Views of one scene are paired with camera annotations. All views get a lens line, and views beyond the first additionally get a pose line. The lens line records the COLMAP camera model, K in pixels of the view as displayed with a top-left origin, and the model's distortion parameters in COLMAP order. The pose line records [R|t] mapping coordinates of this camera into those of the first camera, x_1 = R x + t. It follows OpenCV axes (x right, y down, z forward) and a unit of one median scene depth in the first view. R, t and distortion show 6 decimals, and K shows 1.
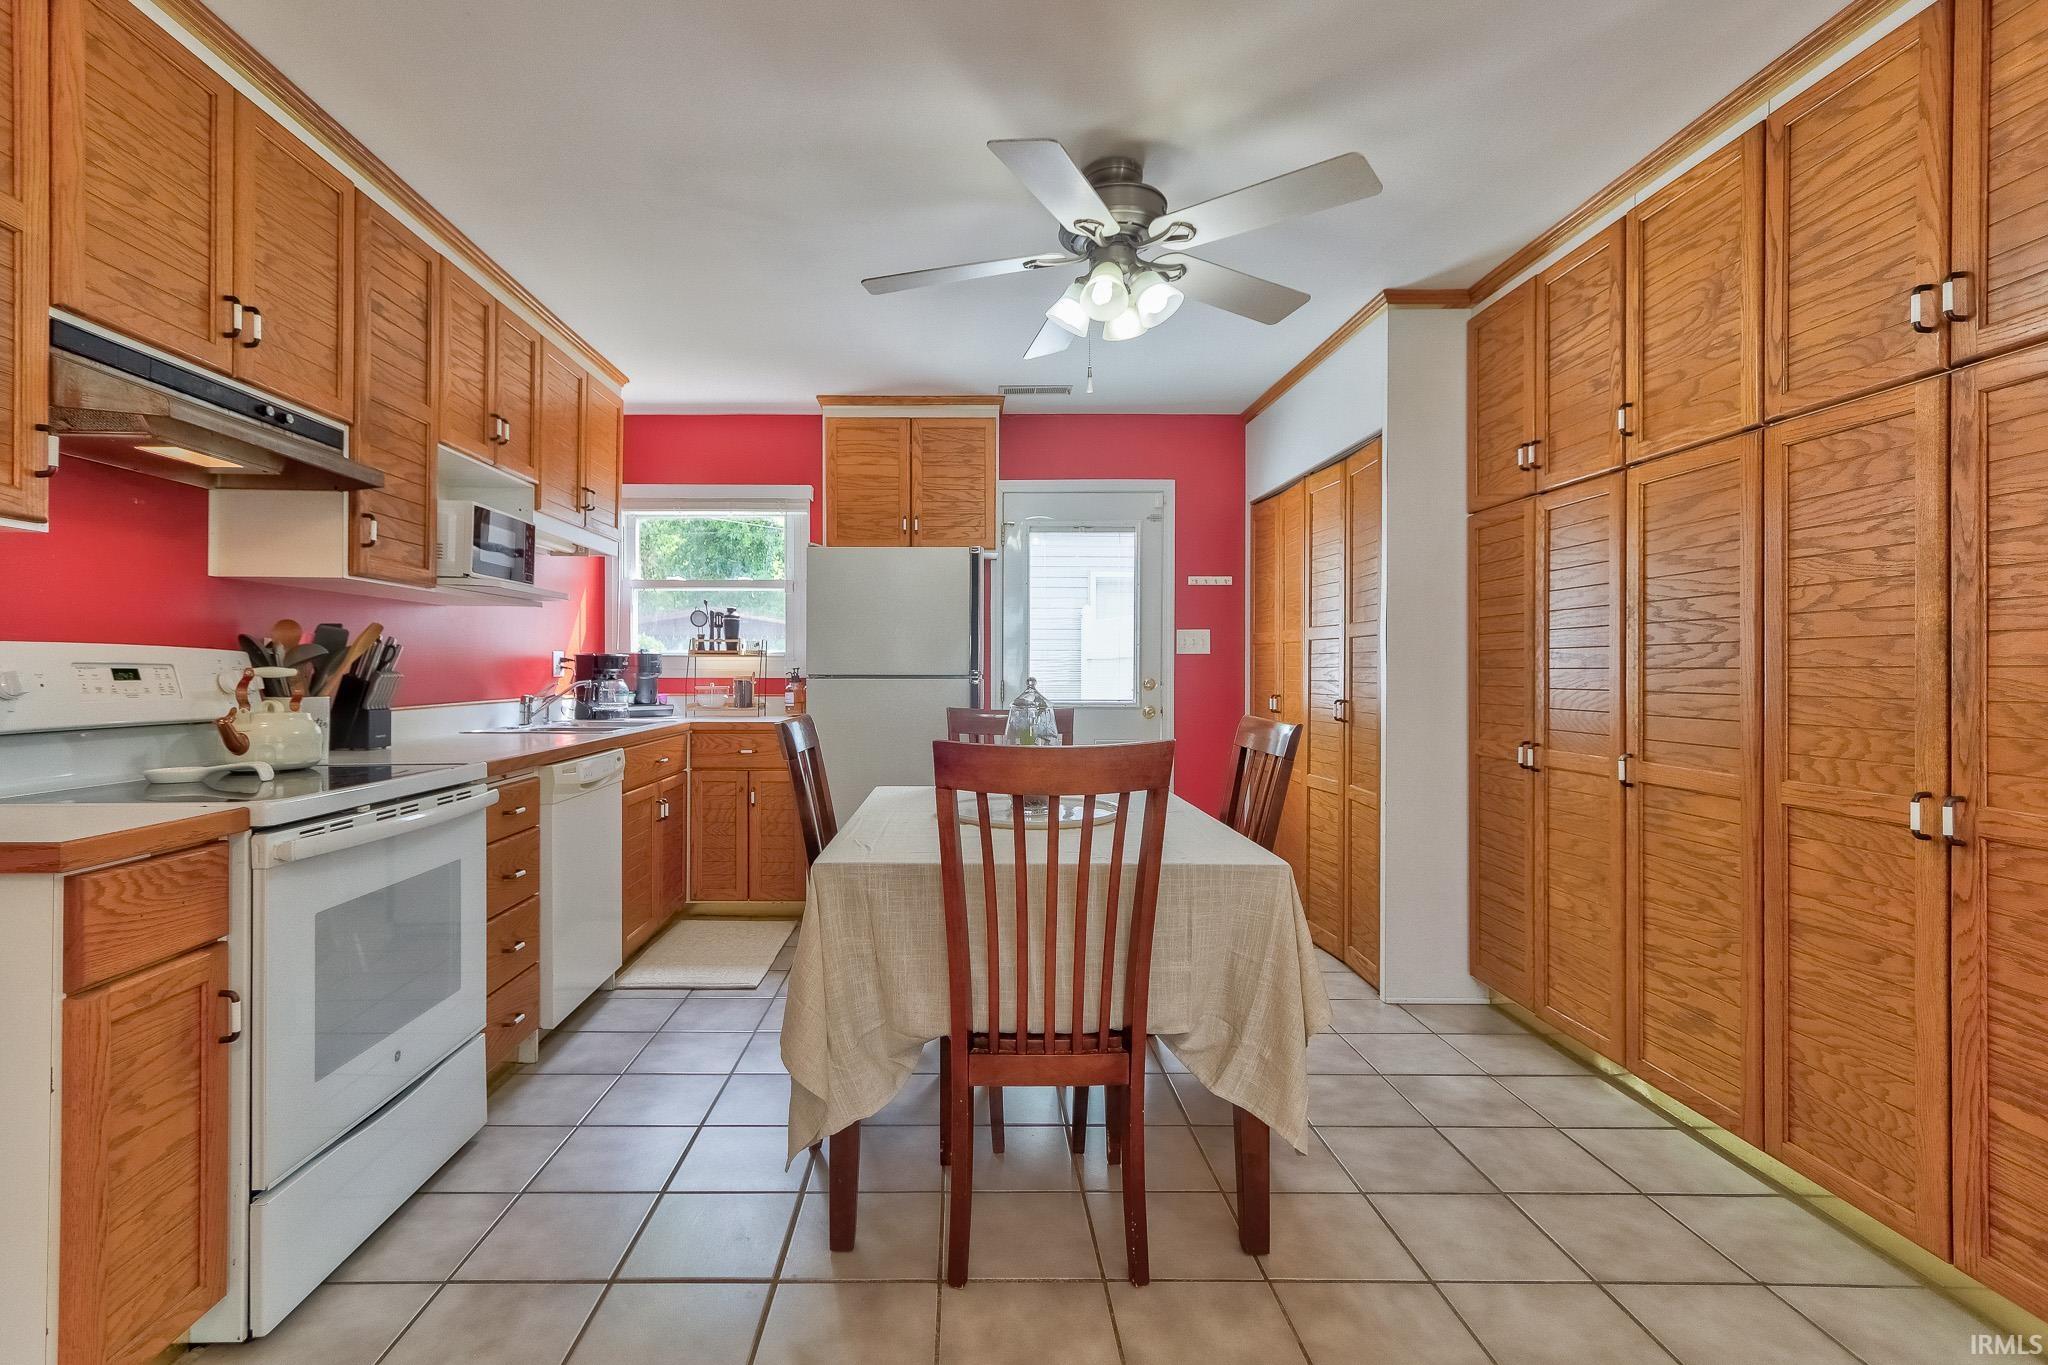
lens RADIAL K [[957.6, 0, 959.0], [0, 957.6, 670.8], [0, 0, 1]] dist [0.001530, 0.001705]
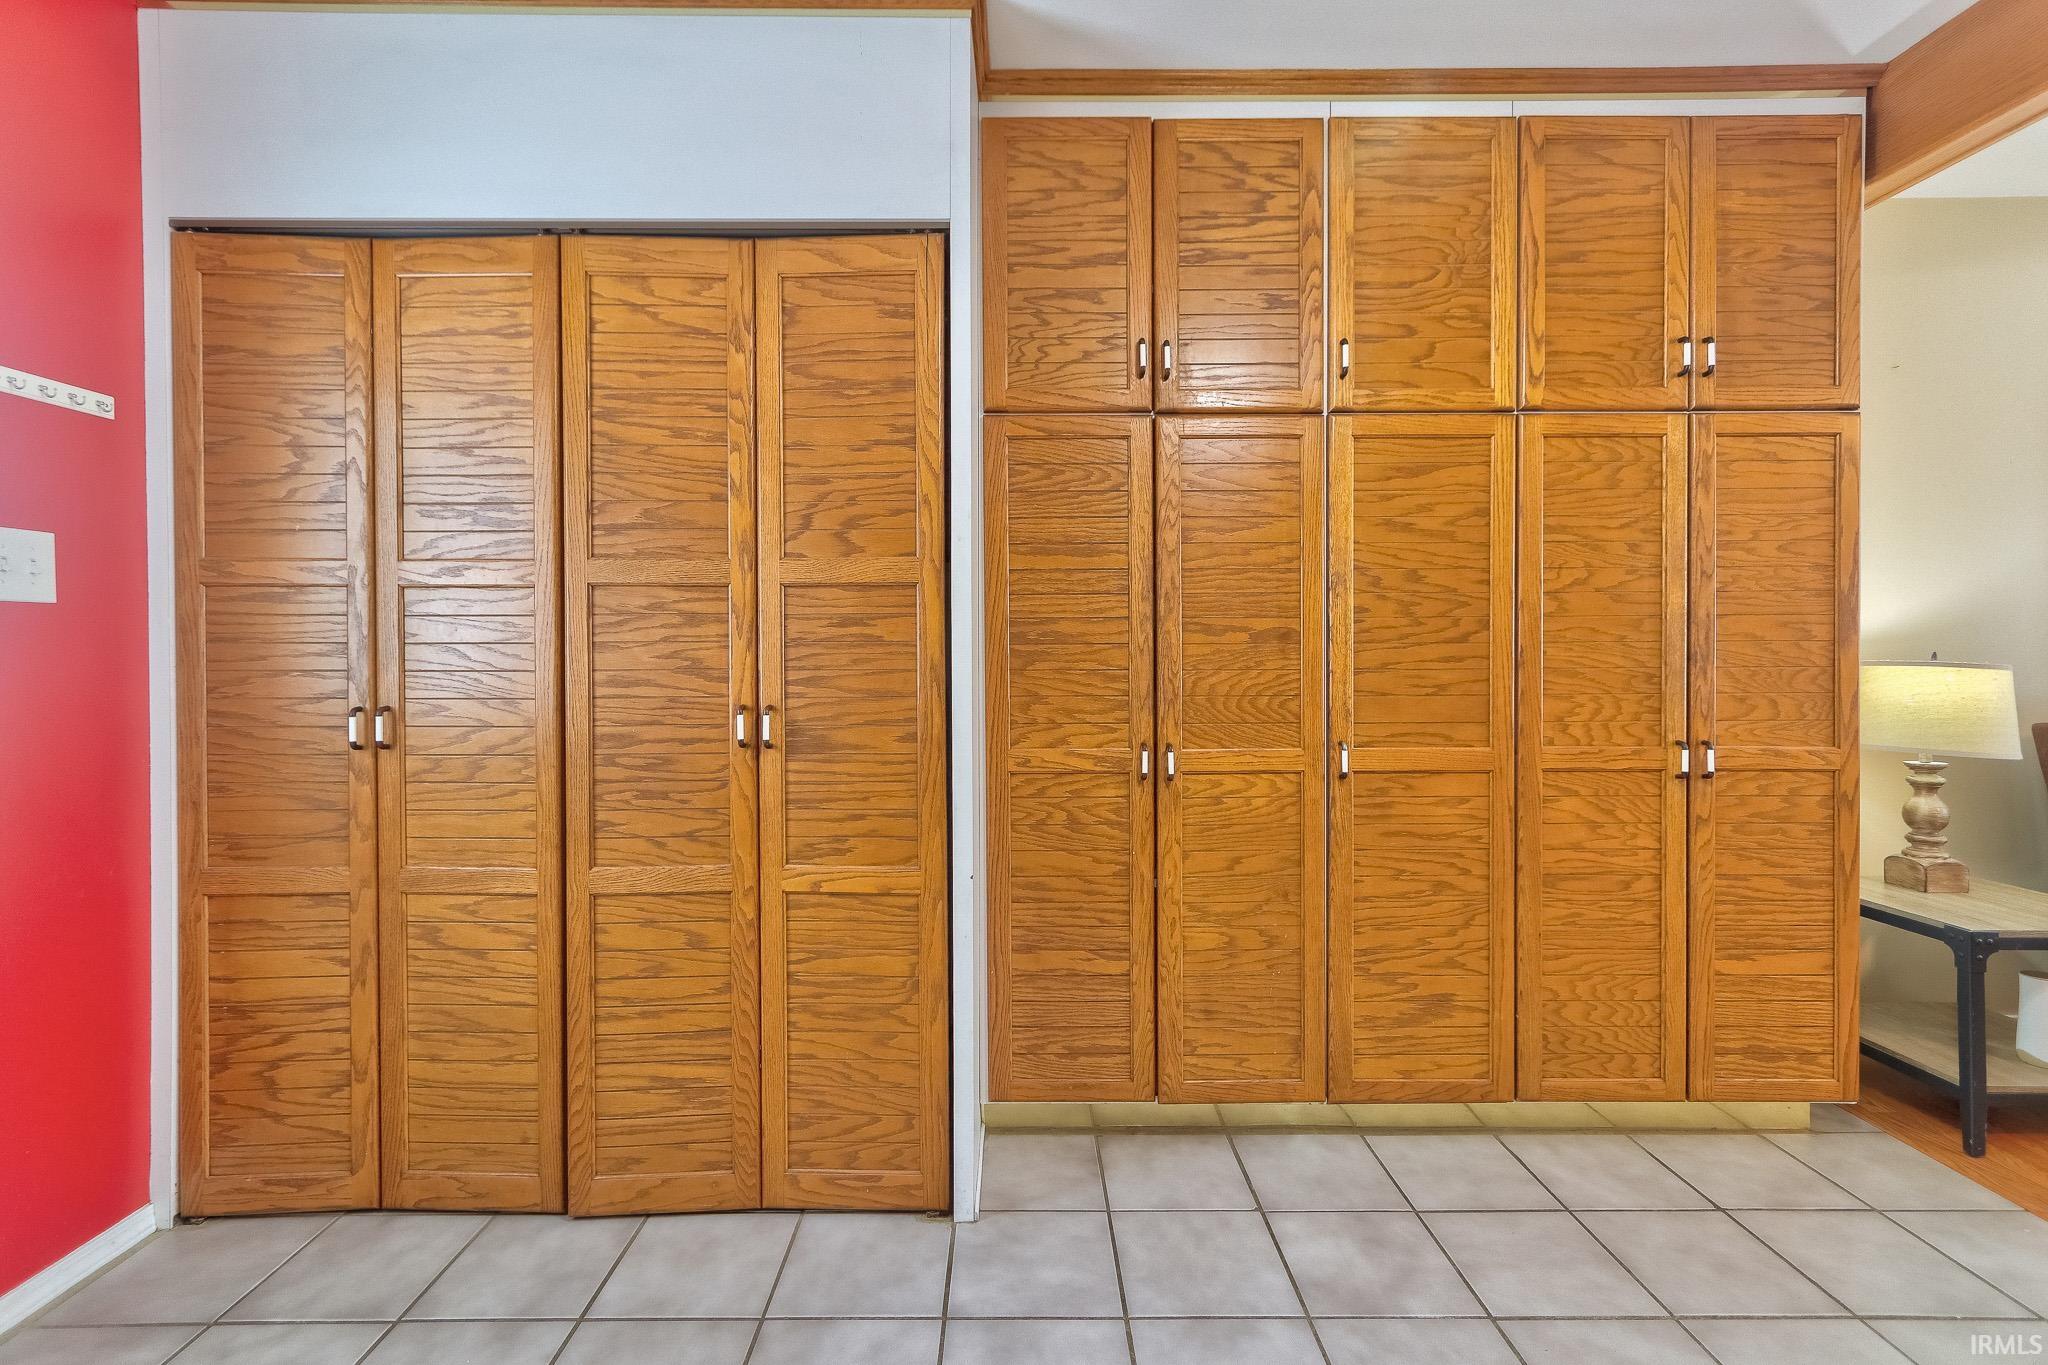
lens RADIAL K [[933.4, 0, 1016.0], [0, 933.4, 660.6], [0, 0, 1]] dist [0.001739, 0.000836]
pose [[-0.000413, -0.011740, 0.999931, -0.165529], [0.005173, 0.999918, 0.011742, 0.001436], [-0.999987, 0.005177, -0.000352, 1.402793]]
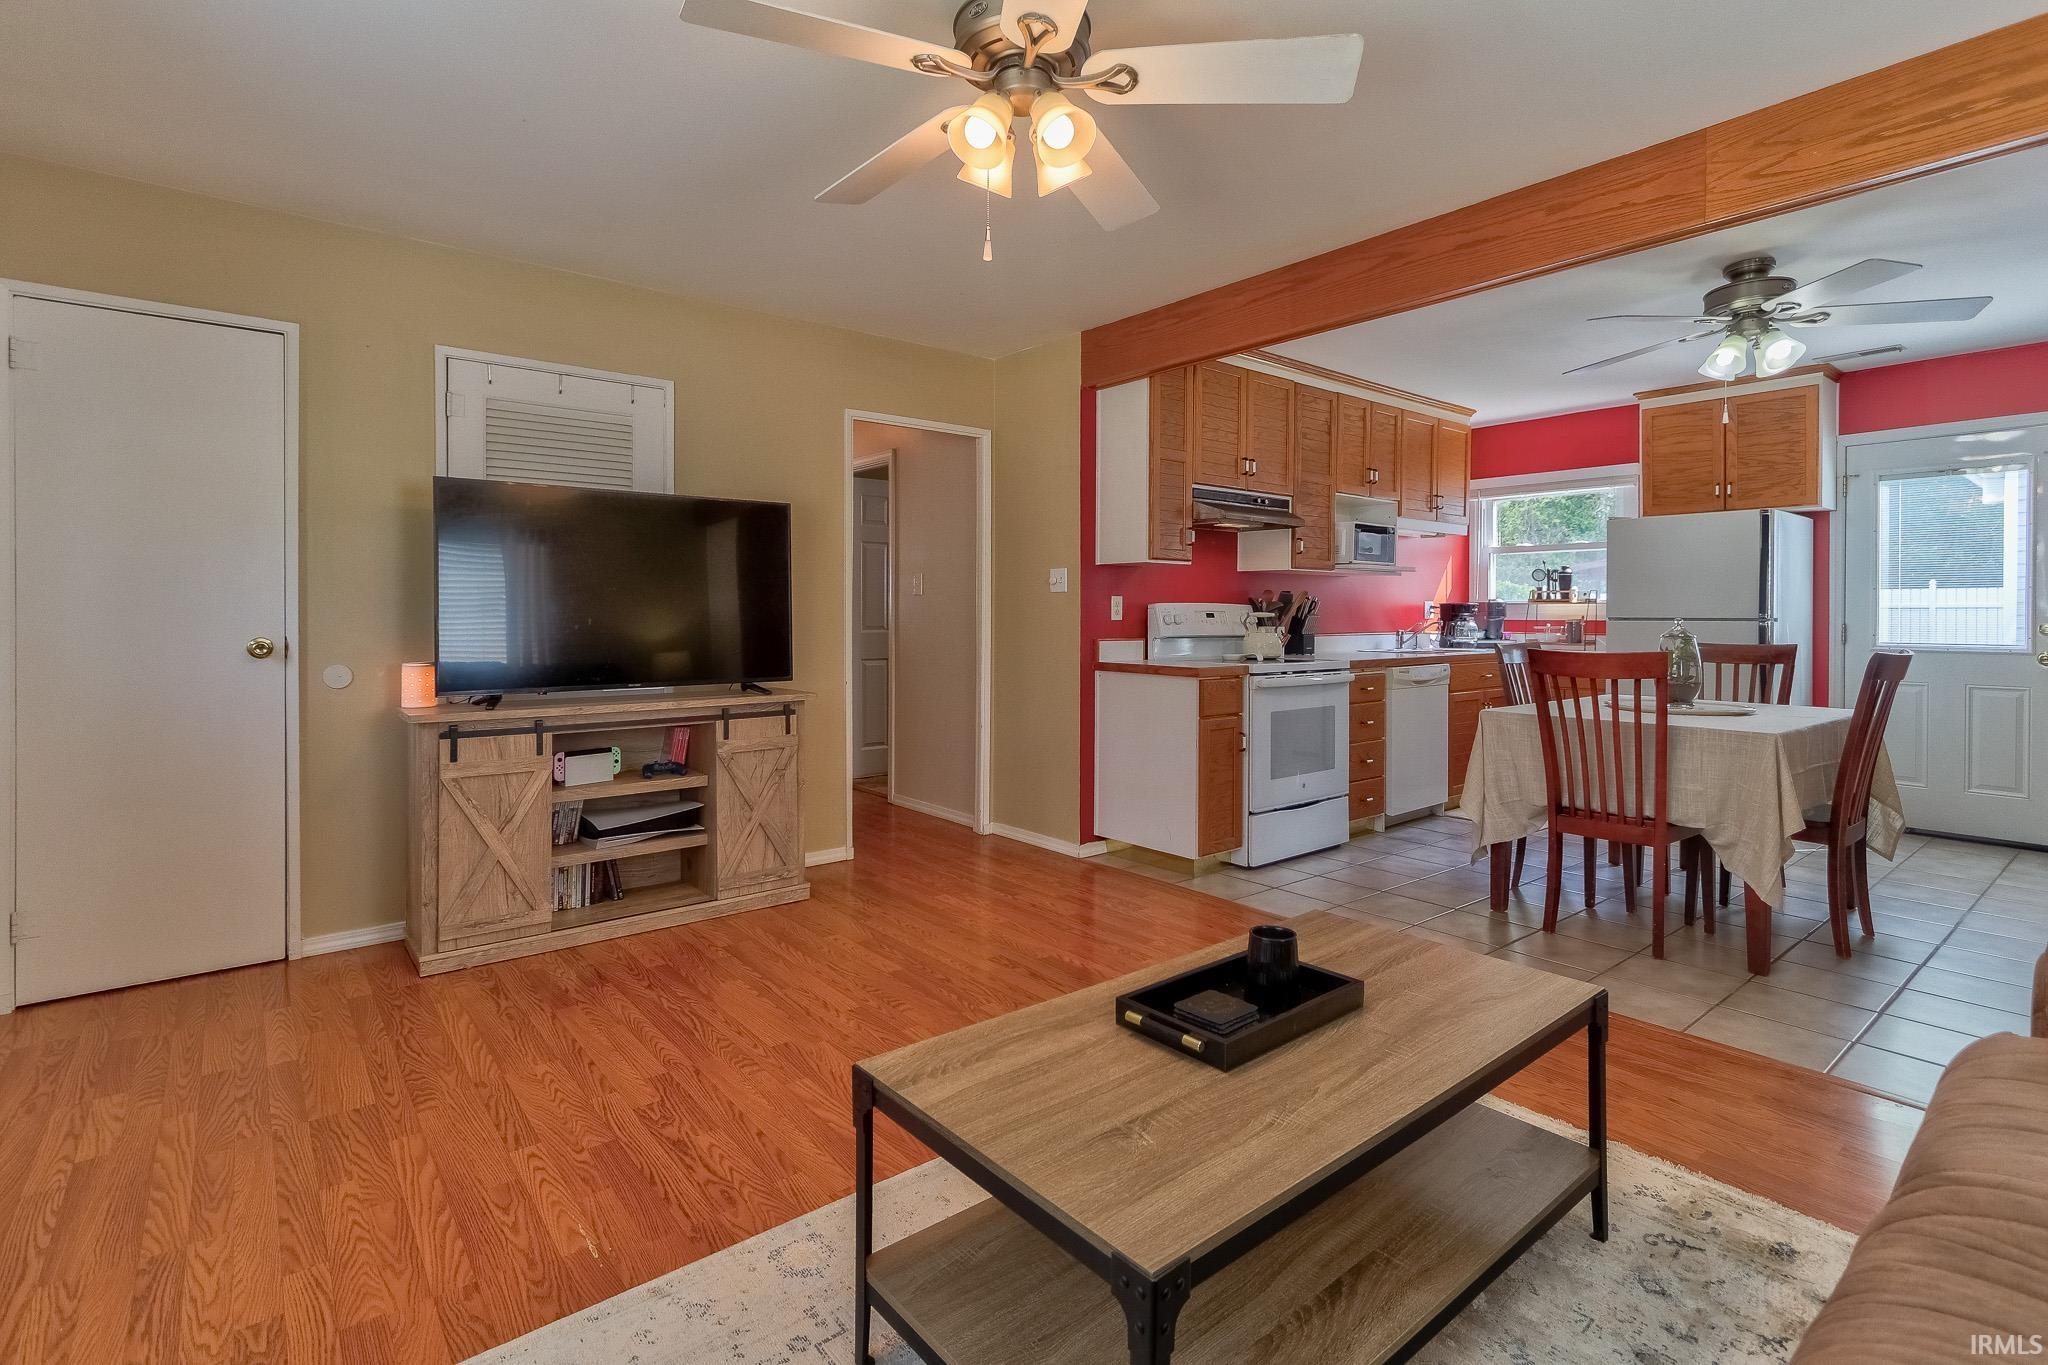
lens RADIAL K [[966.9, 0, 1023.7], [0, 966.9, 619.5], [0, 0, 1]] dist [0.000711, 0.000785]
pose [[0.633584, 0.005440, -0.773654, 0.641240], [-0.002467, 0.999984, 0.005011, 0.003128], [0.773670, -0.001266, 0.633588, -0.807610]]
